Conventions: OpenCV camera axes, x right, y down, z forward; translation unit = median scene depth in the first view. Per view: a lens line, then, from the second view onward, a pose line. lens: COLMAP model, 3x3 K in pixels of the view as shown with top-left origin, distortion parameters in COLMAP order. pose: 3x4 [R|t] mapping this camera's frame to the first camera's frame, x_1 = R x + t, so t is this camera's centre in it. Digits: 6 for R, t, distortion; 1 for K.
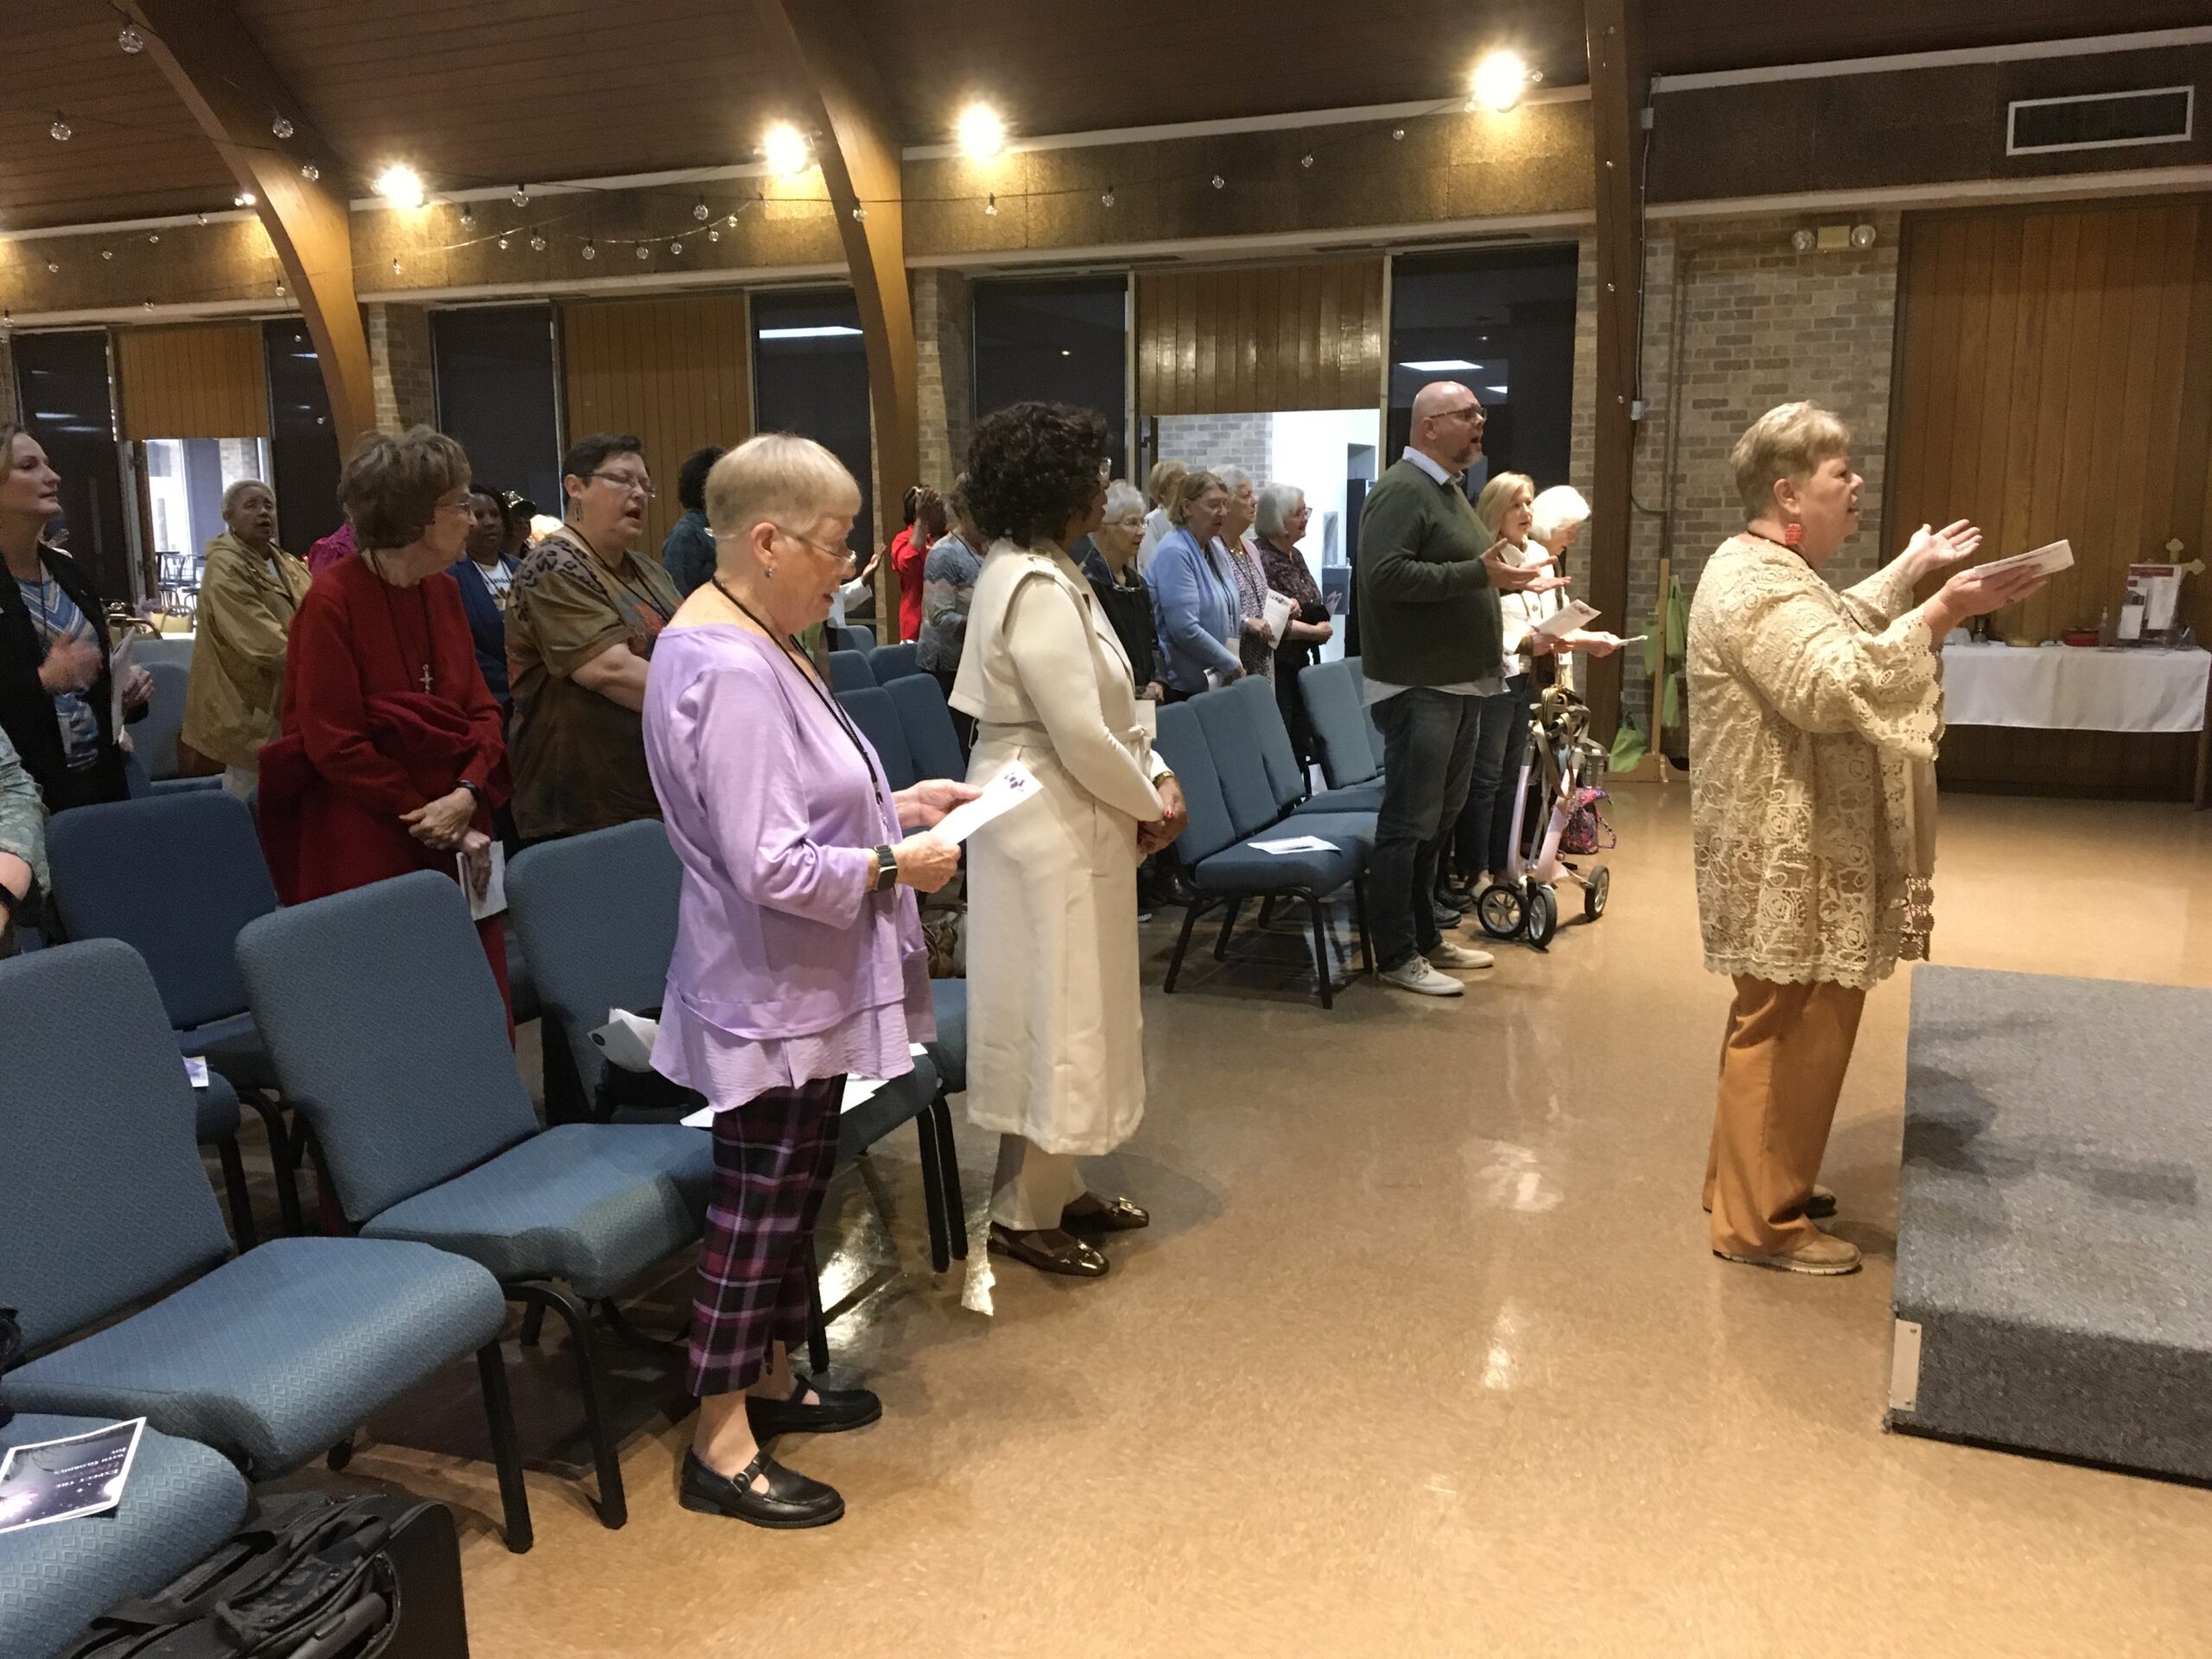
lens RADIAL K [[1861.8, 0, 1102.8], [0, 1861.8, 821.0], [0, 0, 1]] dist [0.083738, -0.126201]
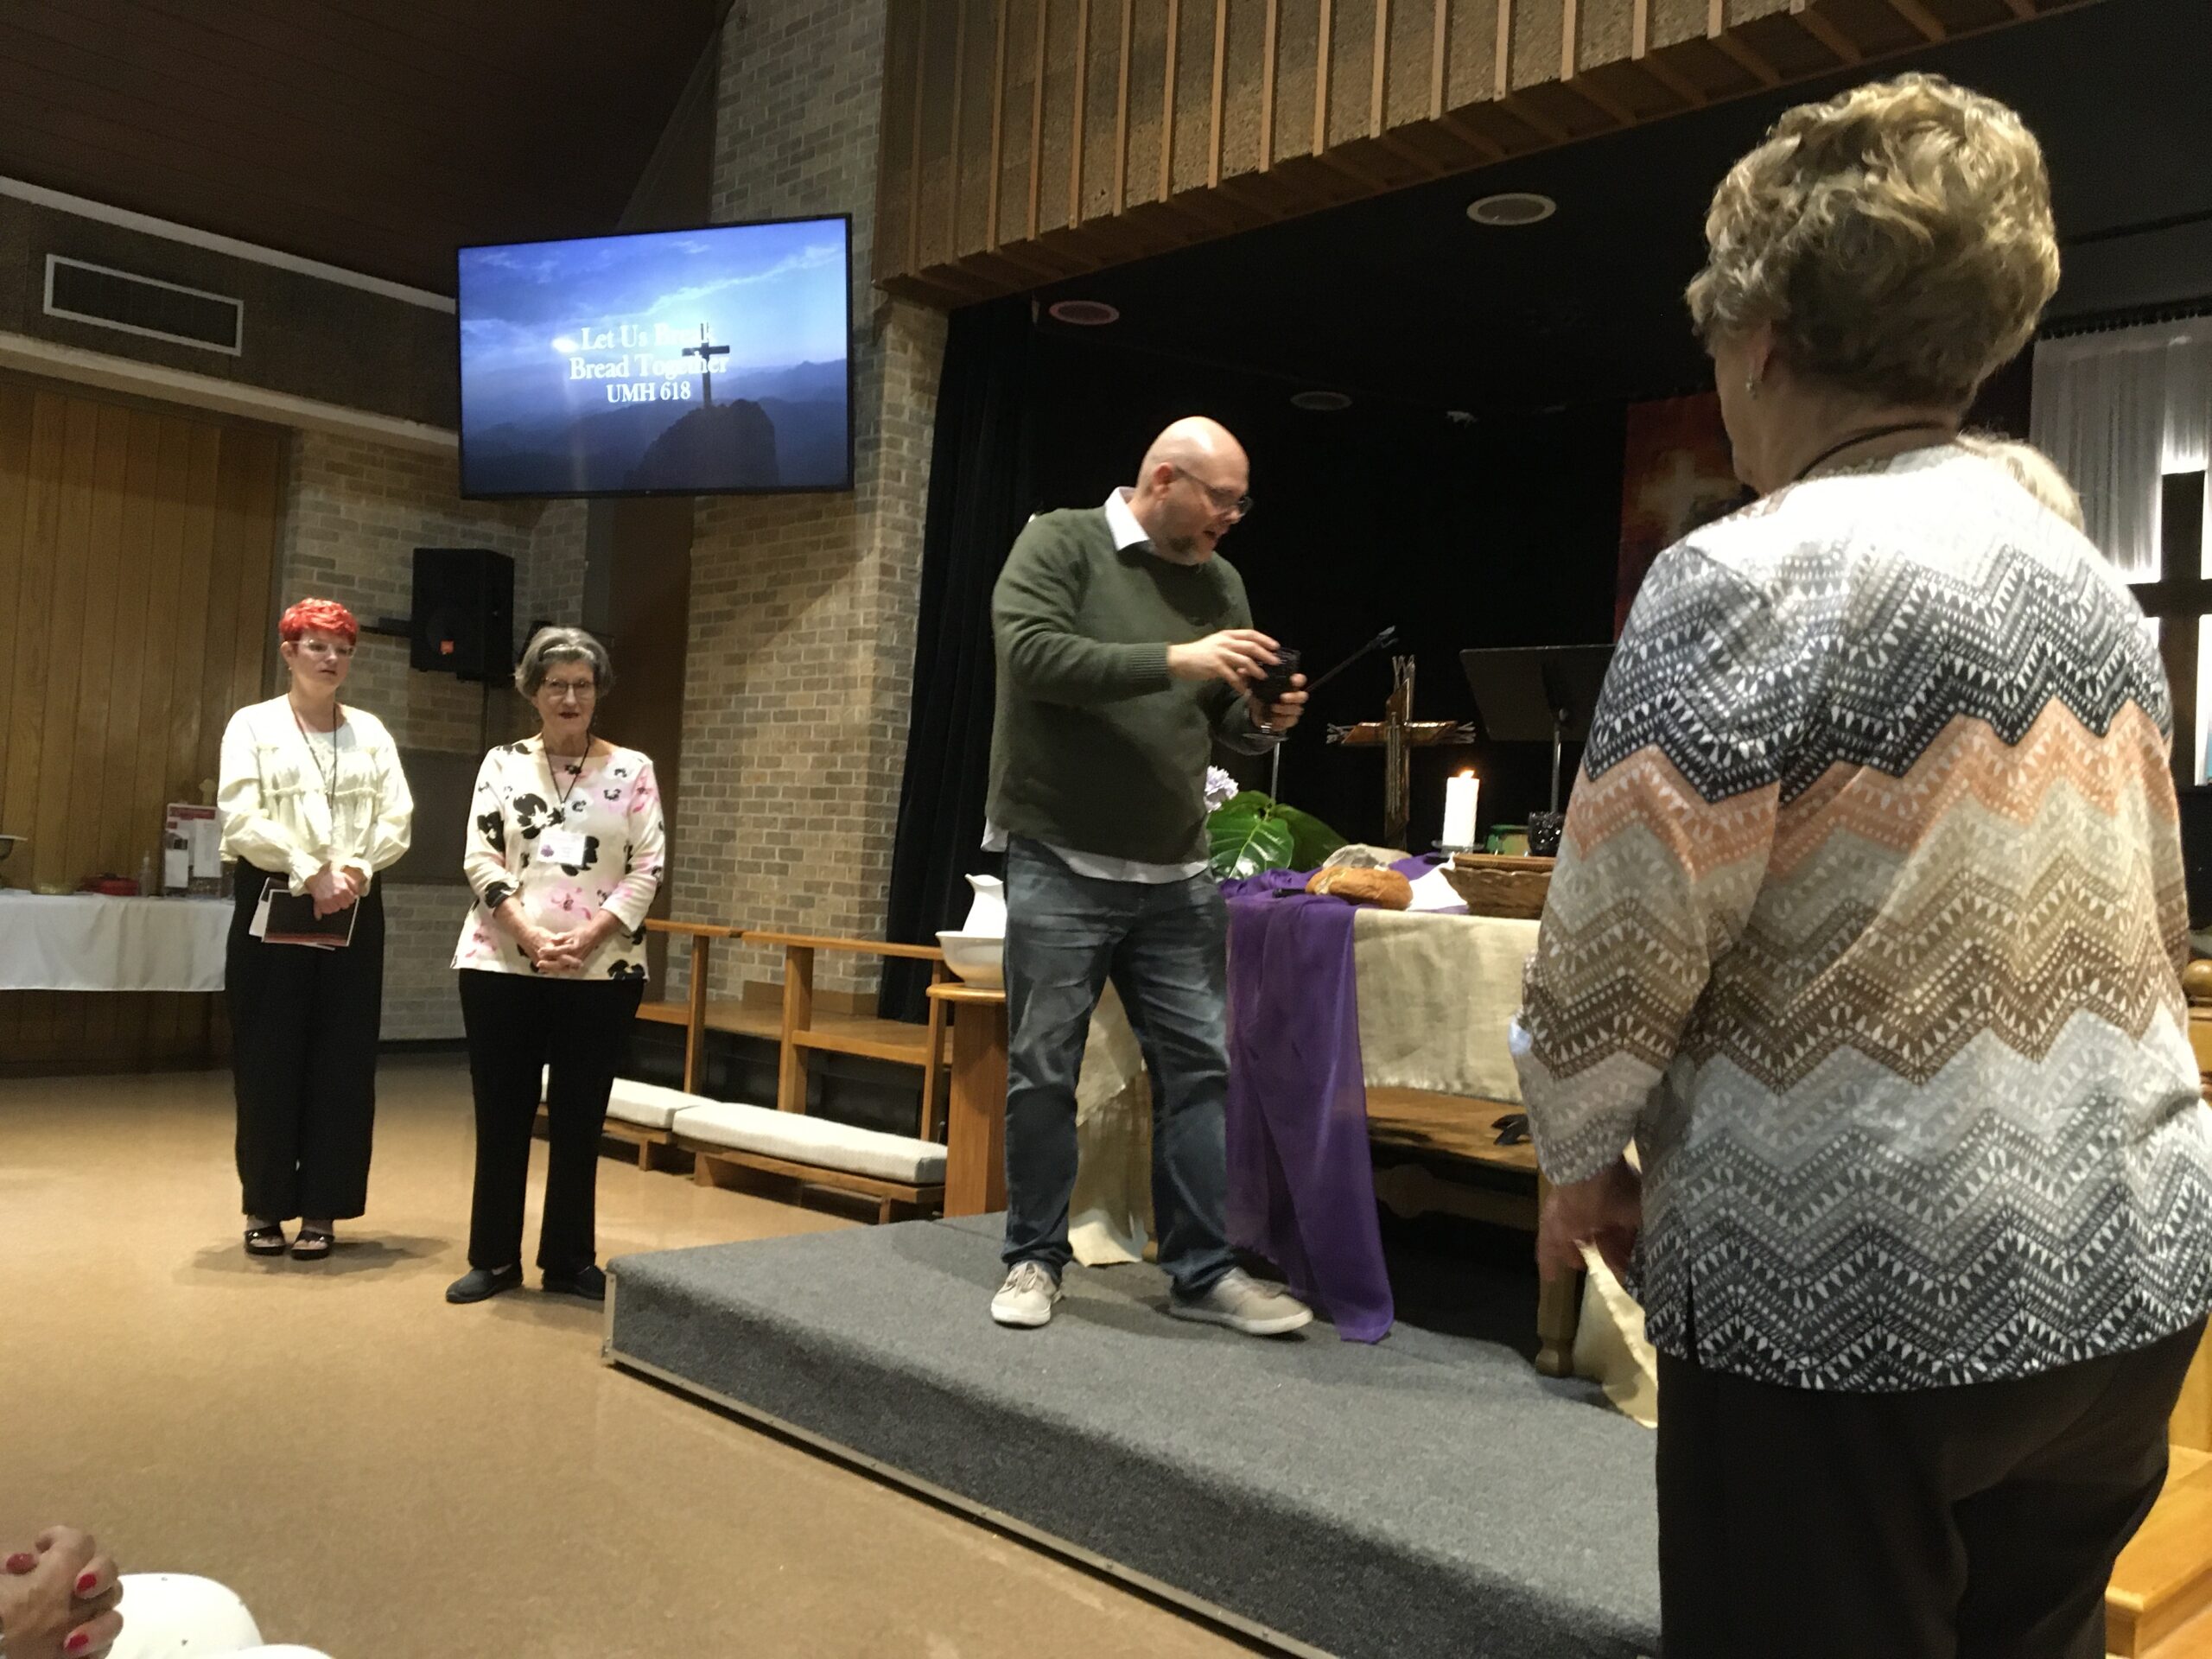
lens RADIAL K [[1861.8, 0, 1103.8], [0, 1861.8, 822.1], [0, 0, 1]] dist [0.083738, -0.126201]
pose [[0.370929, 0.053755, 0.927104, -0.105784], [0.088805, 0.991695, -0.093030, -0.006327], [-0.924405, 0.116839, 0.363075, 0.258948]]
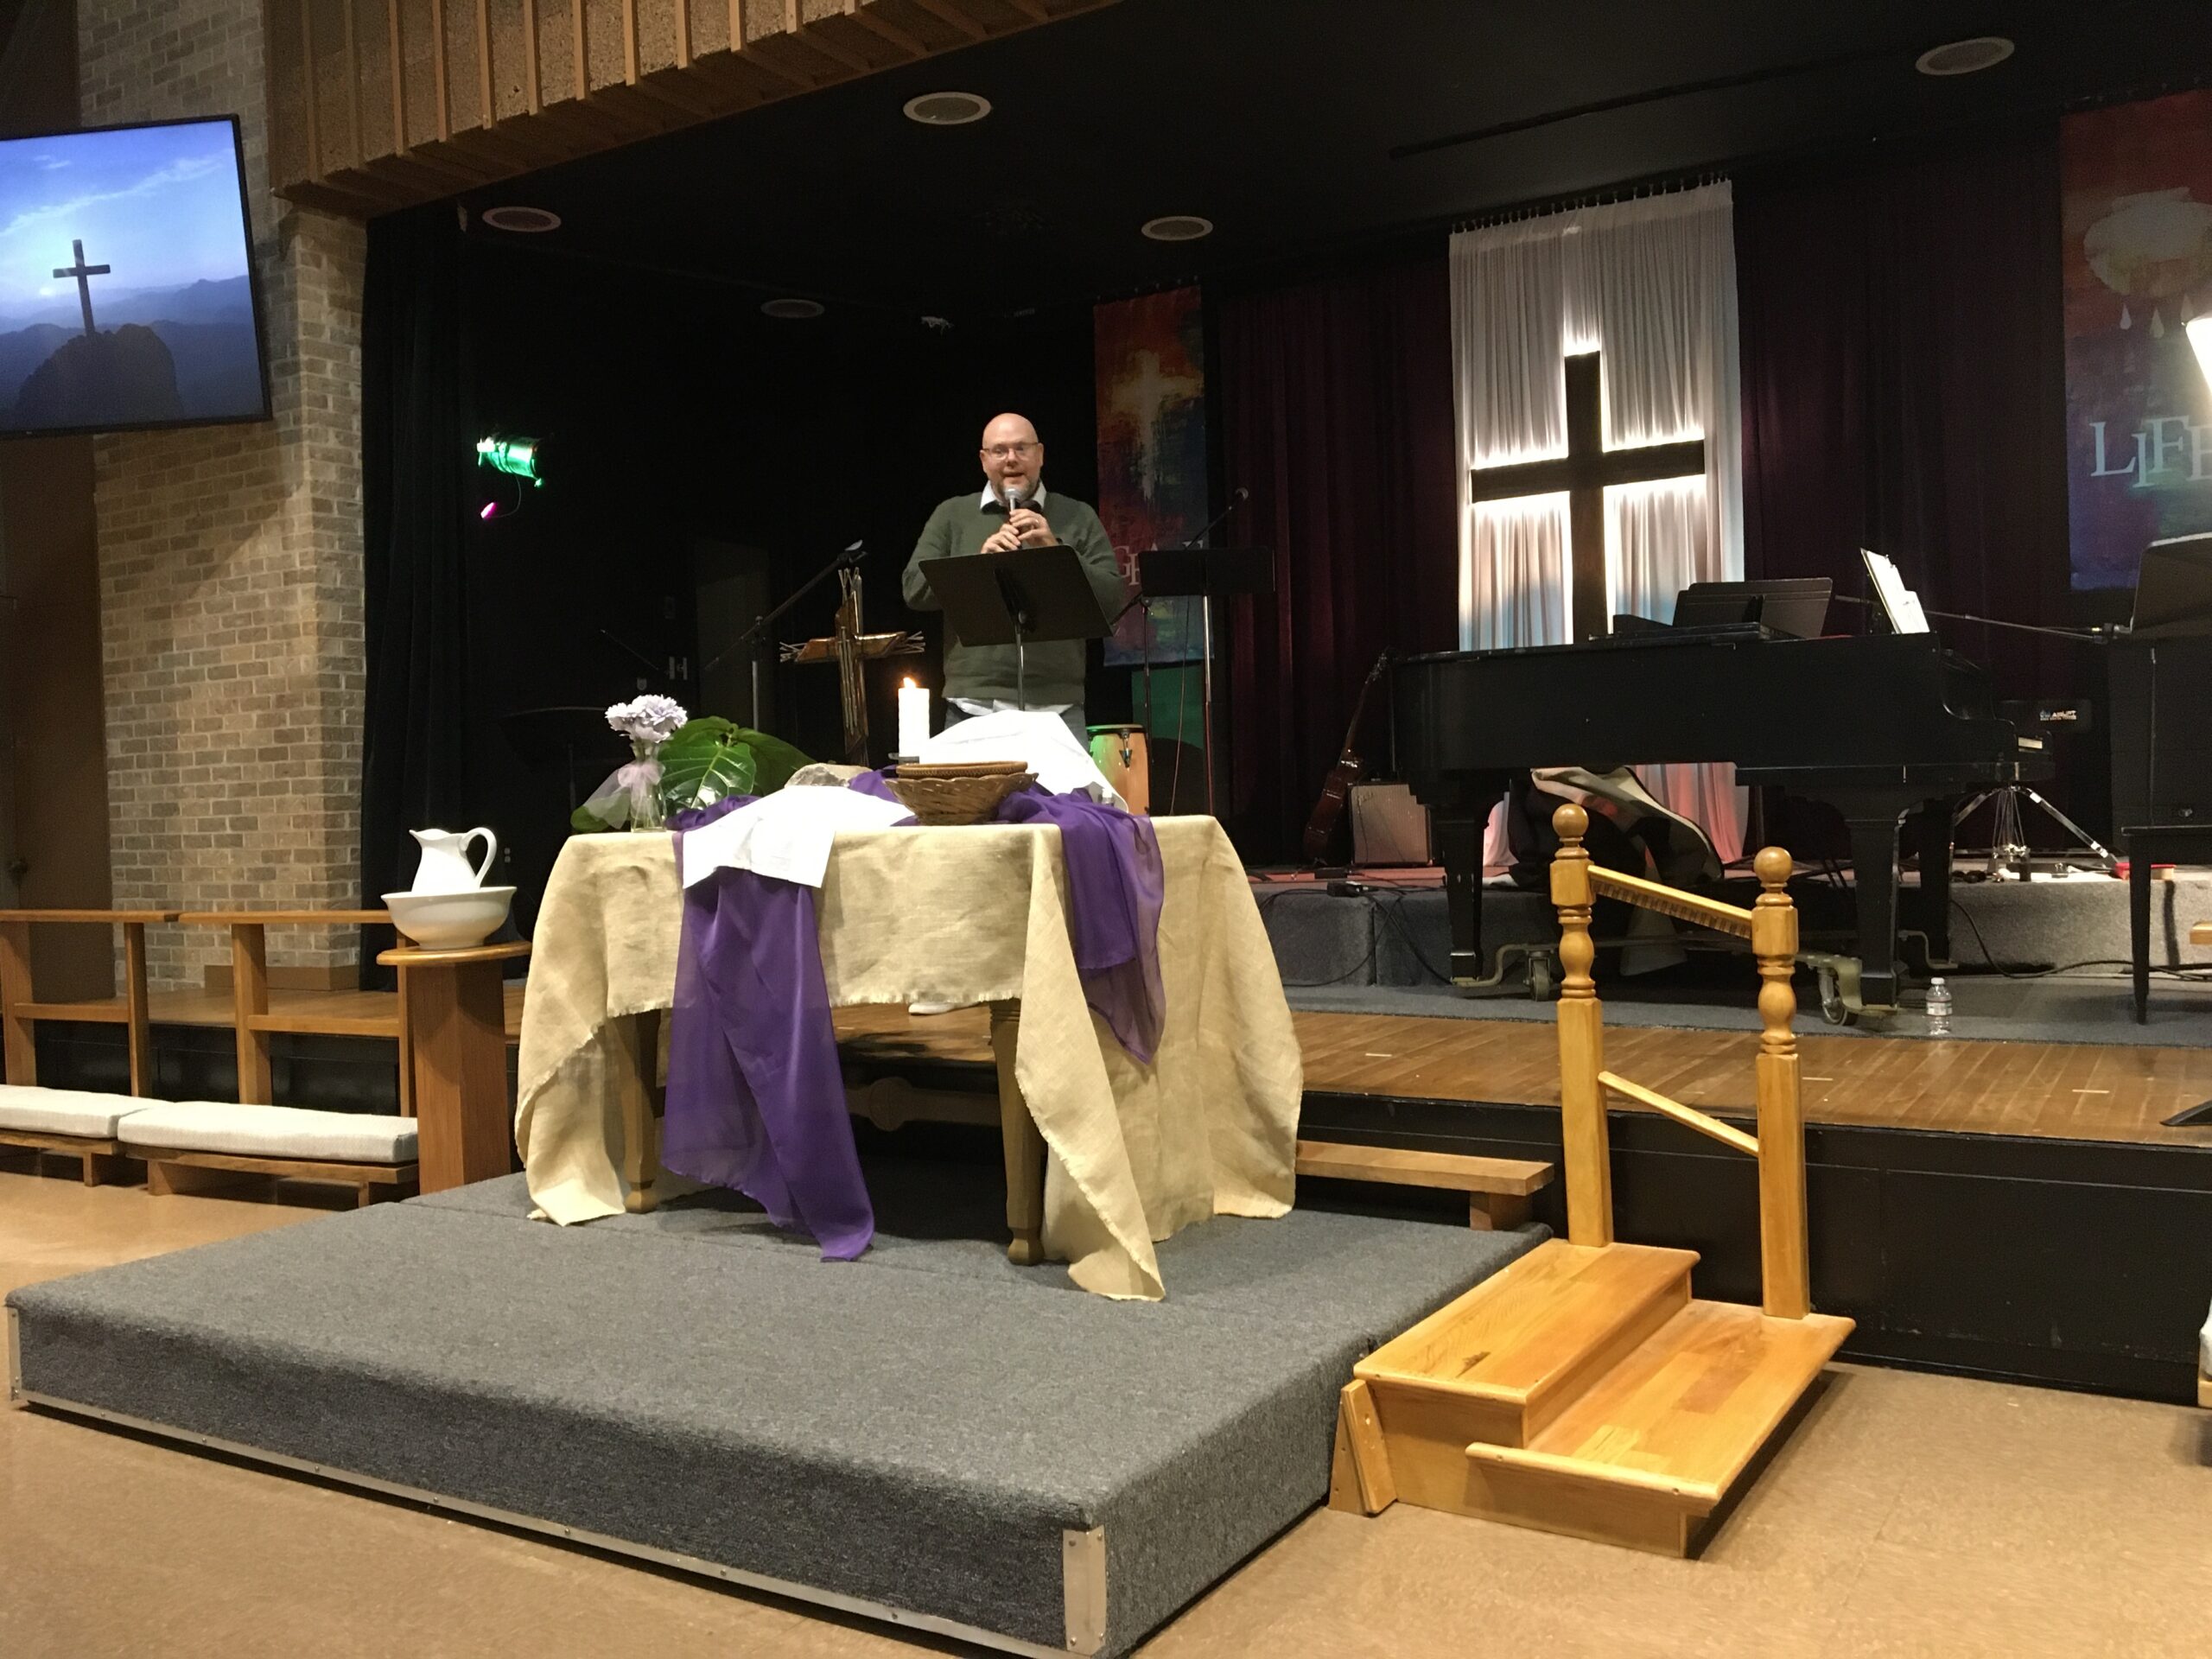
lens RADIAL K [[1861.8, 0, 1104.4], [0, 1861.8, 822.4], [0, 0, 1]] dist [0.083738, -0.126201]
pose [[0.147484, -0.010965, 0.989004, -0.094166], [0.188235, 0.981974, -0.017183, -0.003181], [-0.970987, 0.188699, 0.146889, 0.239006]]
